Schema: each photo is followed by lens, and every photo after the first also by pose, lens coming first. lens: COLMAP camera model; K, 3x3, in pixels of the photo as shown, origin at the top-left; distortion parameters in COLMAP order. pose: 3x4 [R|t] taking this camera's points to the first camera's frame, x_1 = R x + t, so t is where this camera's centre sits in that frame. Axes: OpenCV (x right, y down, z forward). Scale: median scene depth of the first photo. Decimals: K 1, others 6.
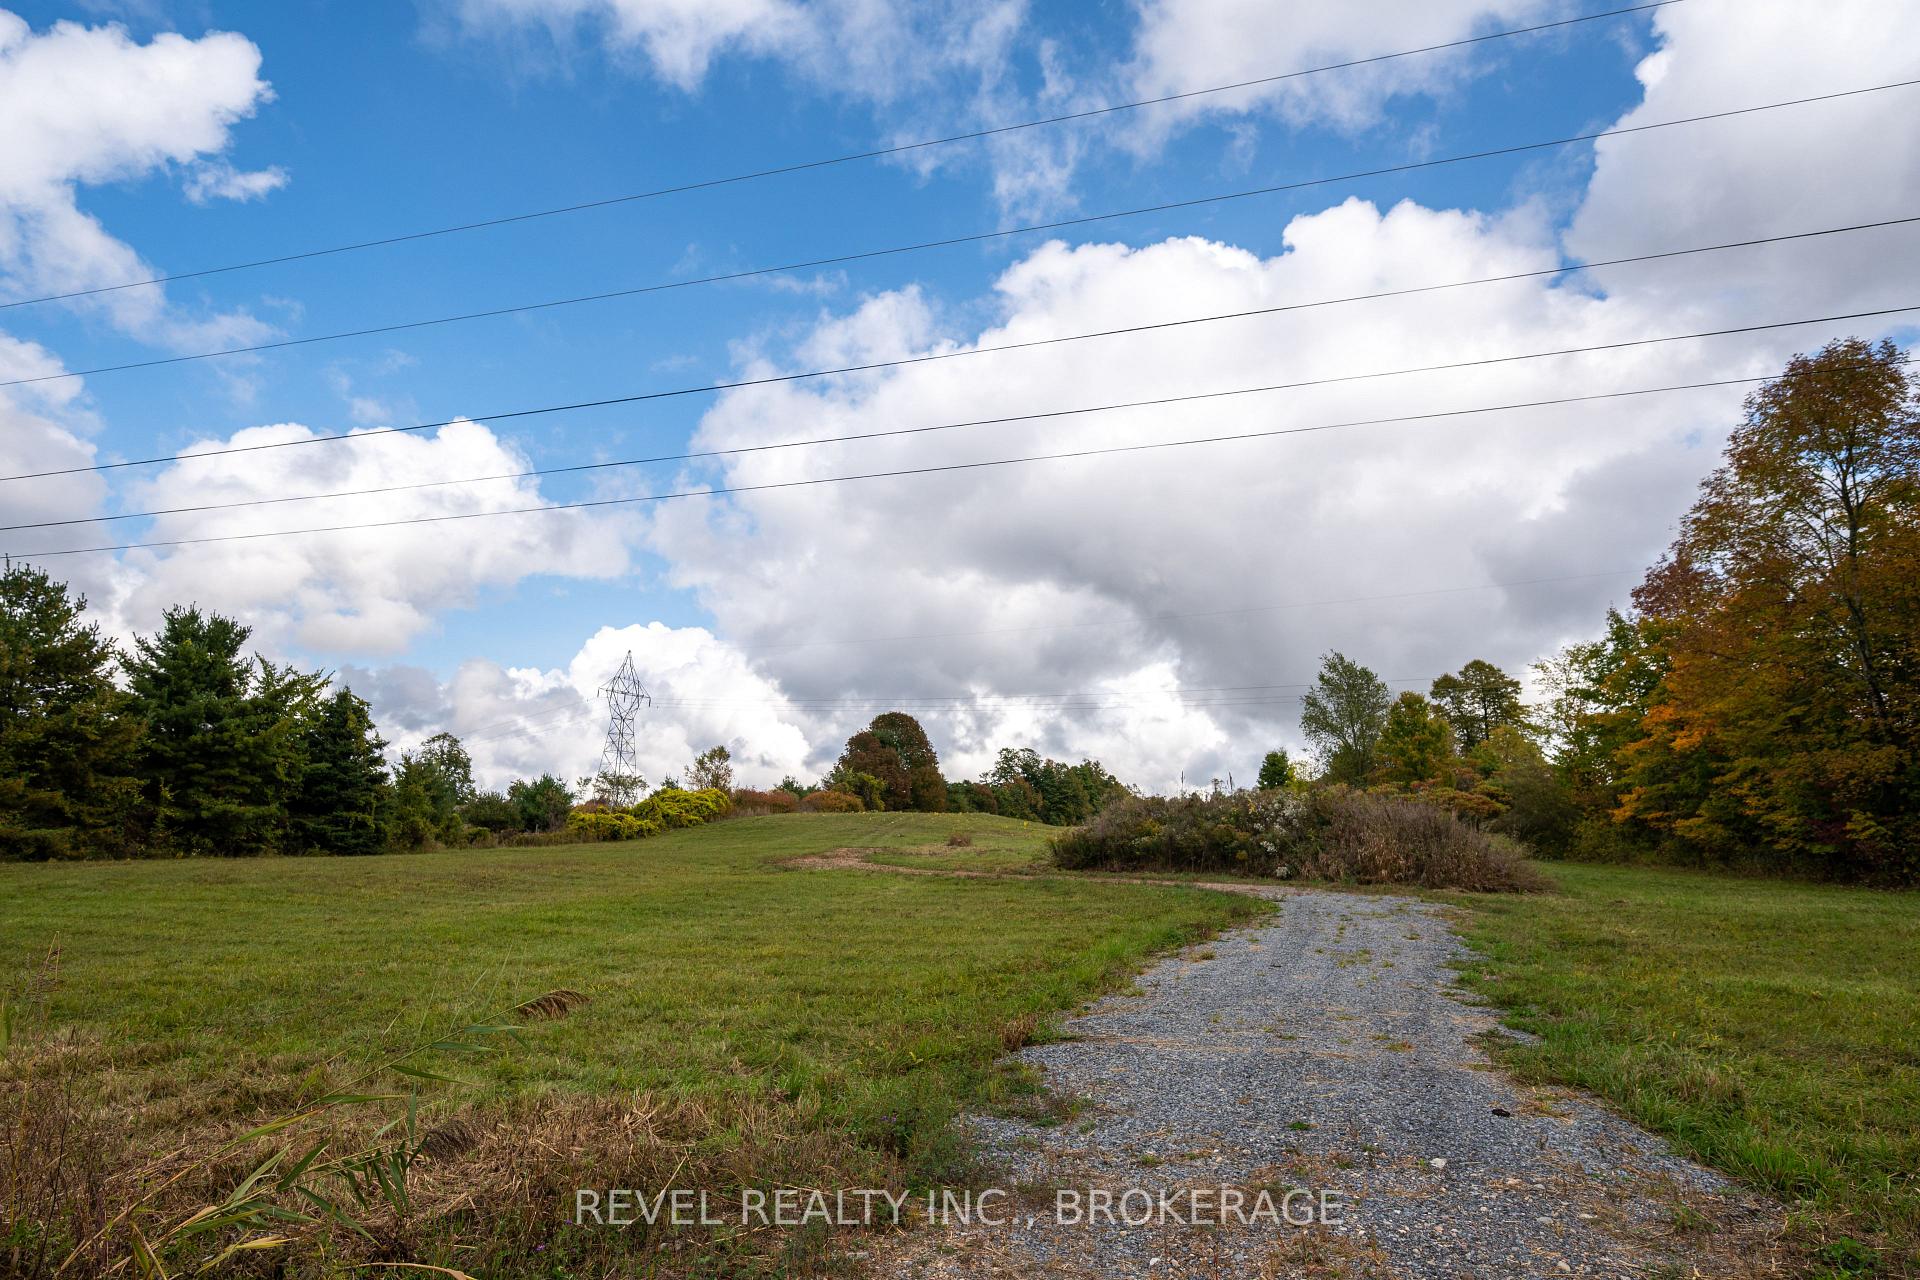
lens RADIAL K [[994.2, 0, 959.5], [0, 994.2, 634.6], [0, 0, 1]] dist [-0.000480, -0.001822]
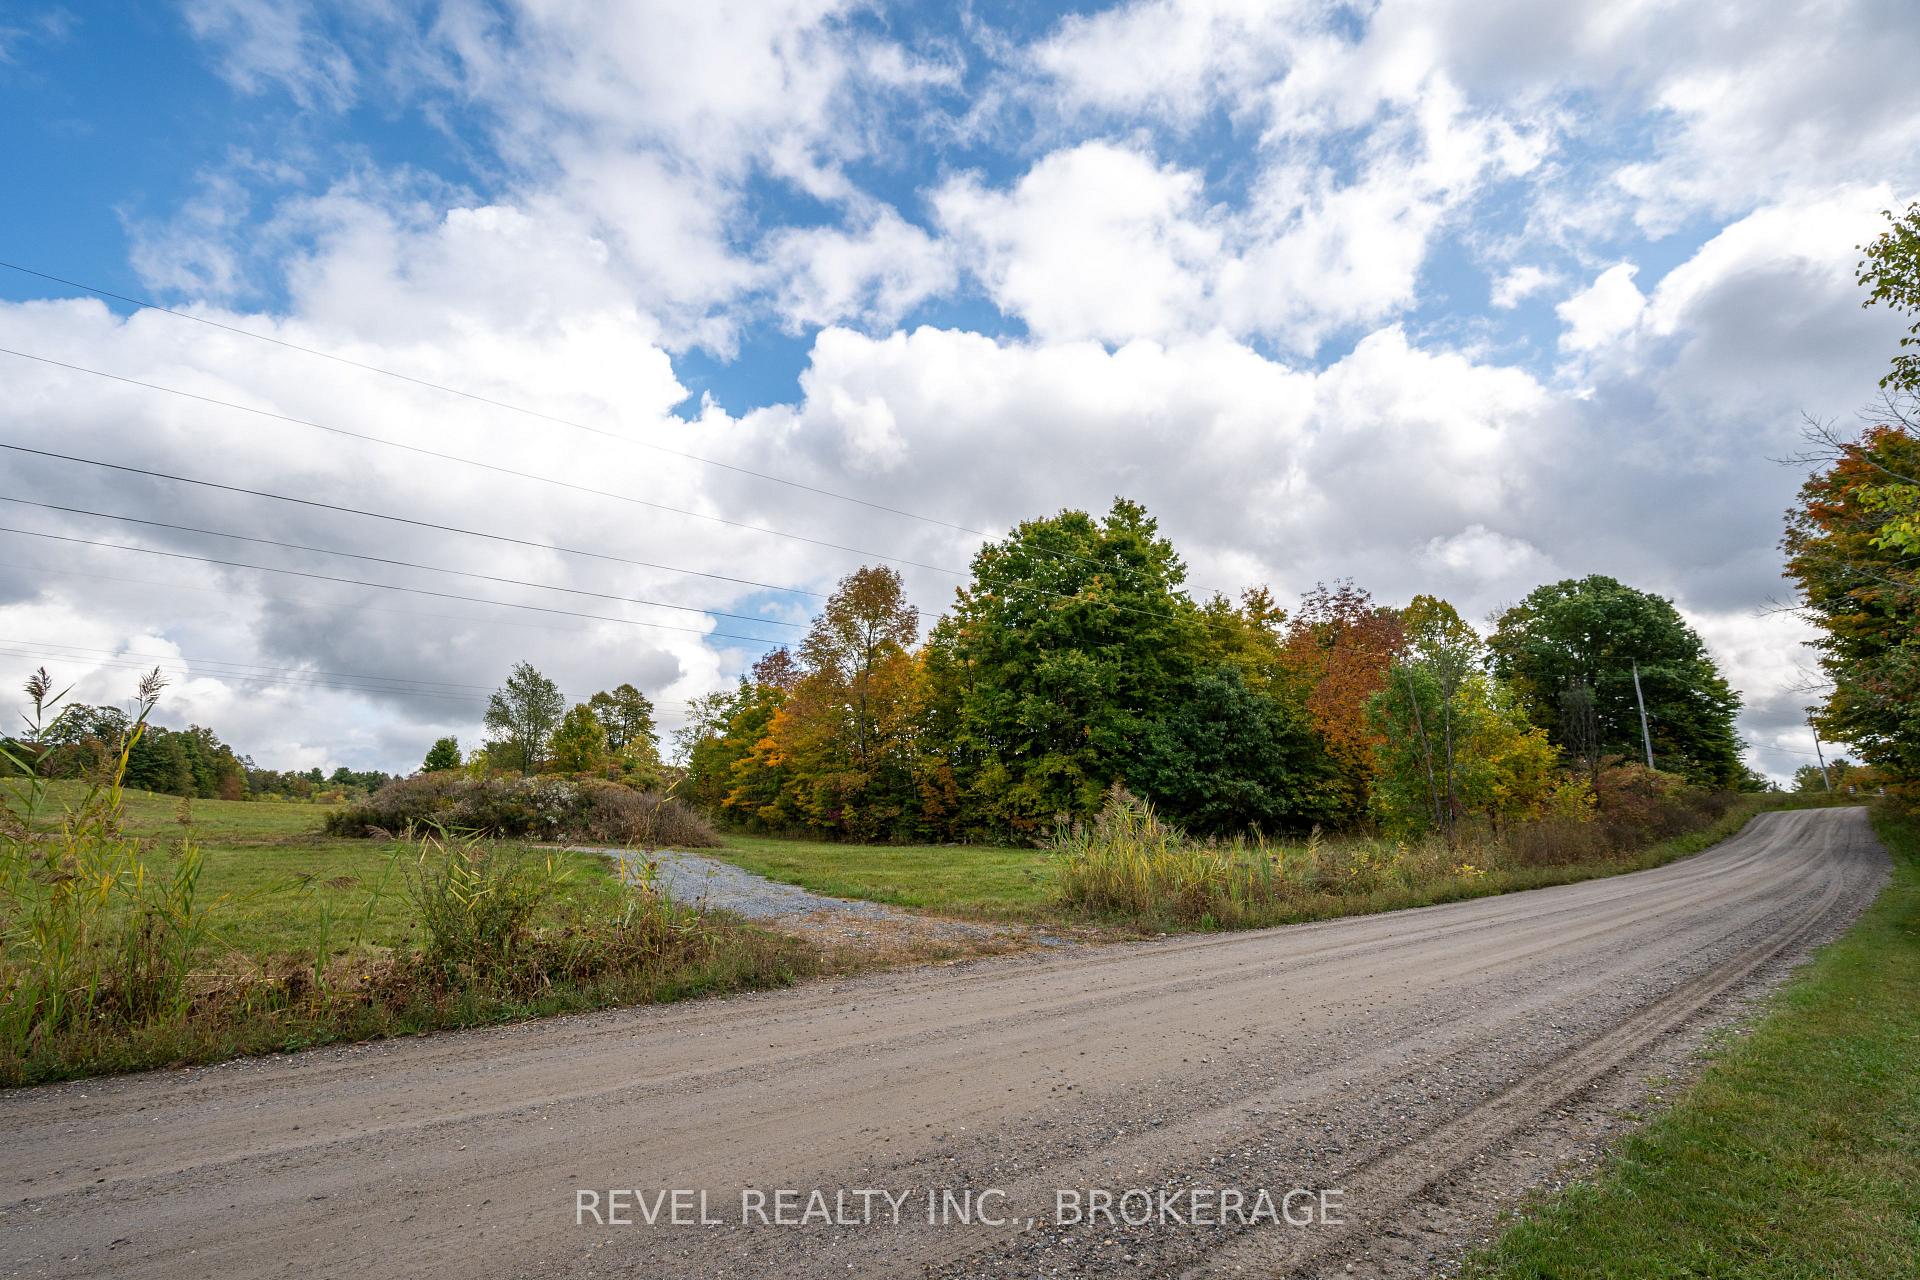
lens RADIAL K [[821.6, 0, 956.0], [0, 821.6, 642.7], [0, 0, 1]] dist [-0.006197, 0.000033]
pose [[0.617696, 0.174185, 0.766884, -0.146606], [-0.168970, 0.981783, -0.086896, -0.017643], [-0.768050, -0.075905, 0.635876, -0.095881]]
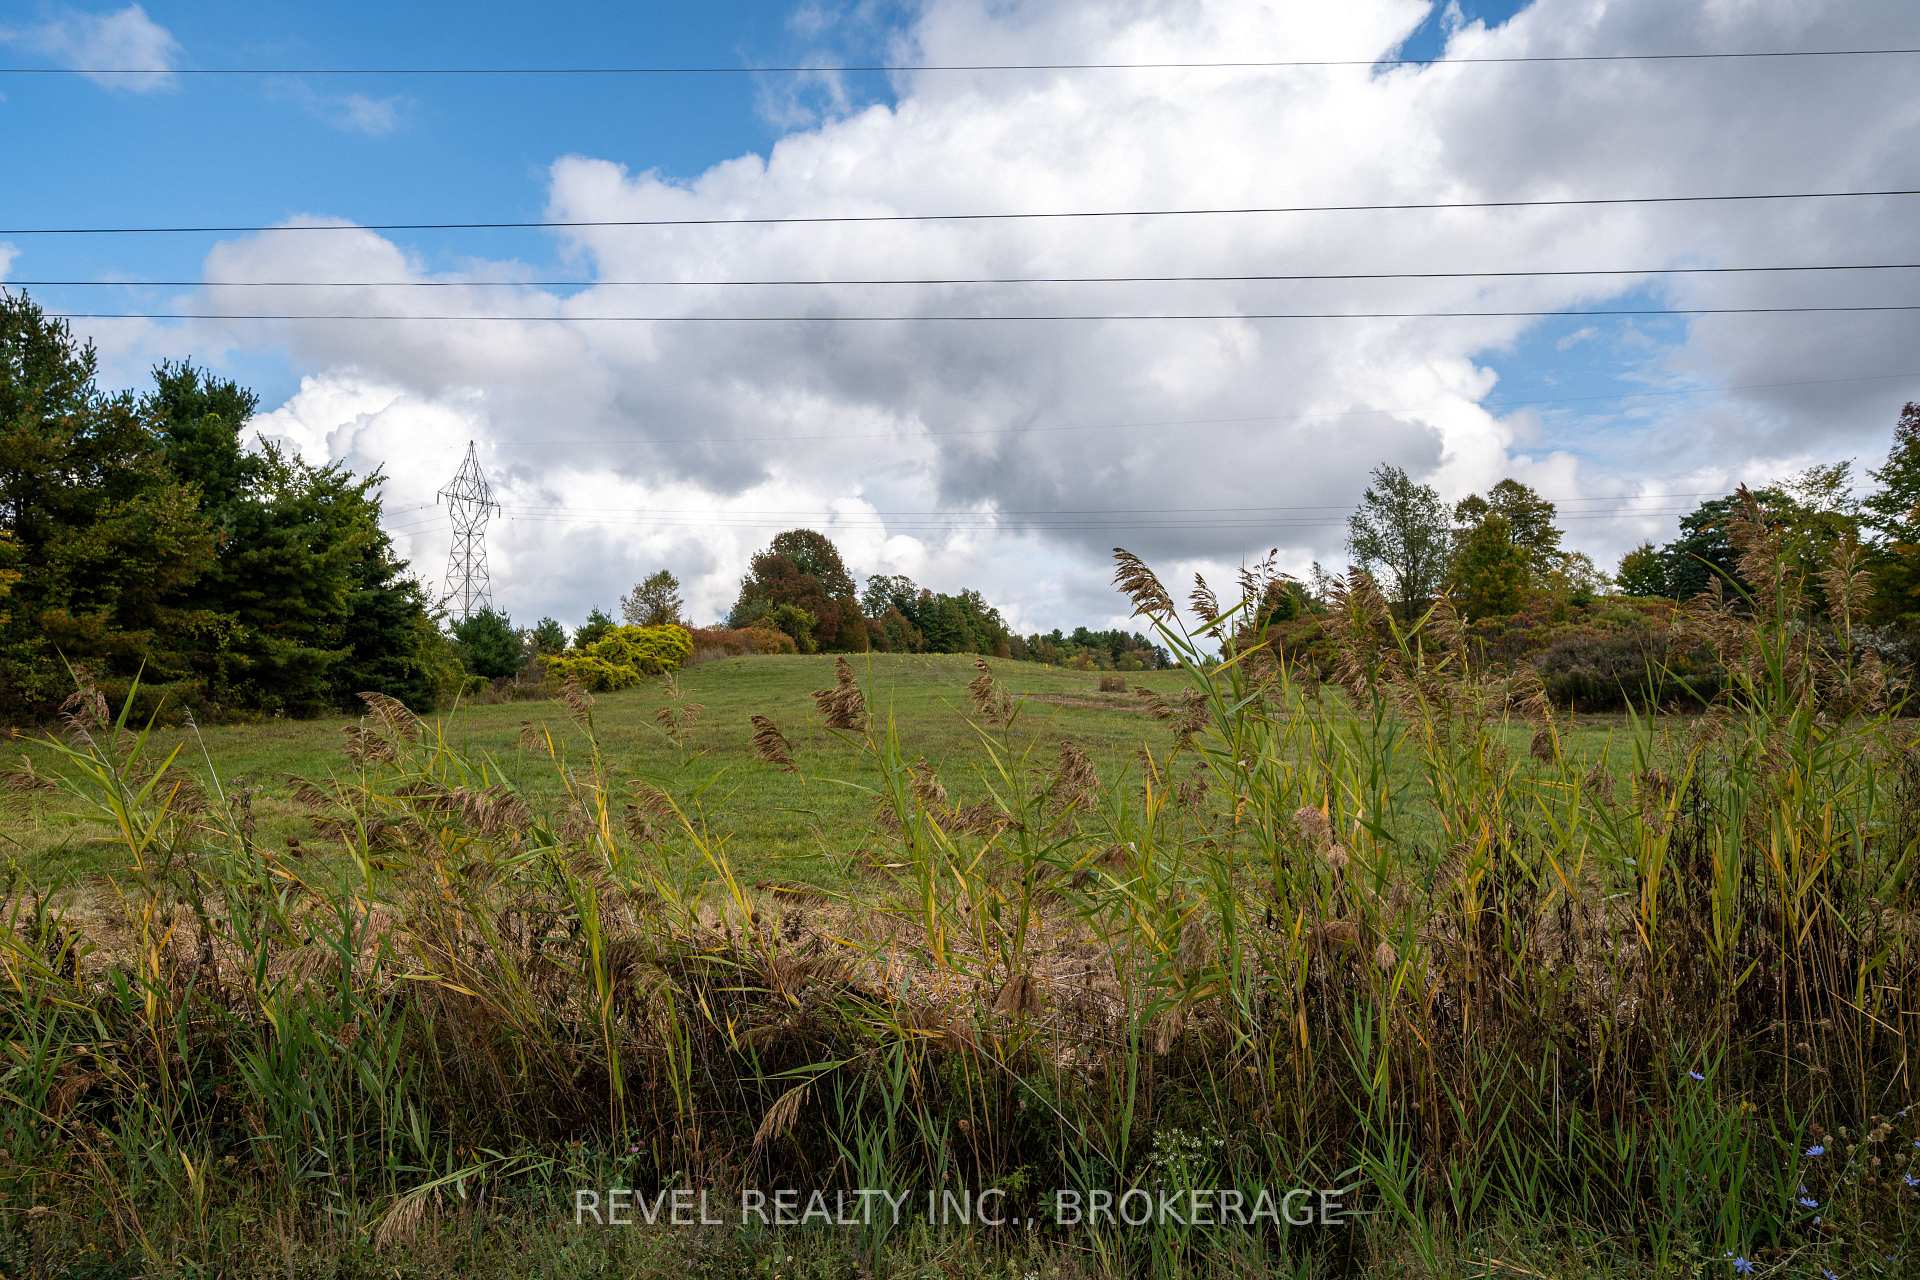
lens RADIAL K [[1227.9, 0, 948.4], [0, 1227.9, 572.3], [0, 0, 1]] dist [0.000796, 0.001061]
pose [[0.980780, 0.005385, 0.195044, -0.399306], [-0.026974, 0.993763, 0.108199, 0.007585], [-0.193245, -0.111380, 0.974808, 0.046337]]
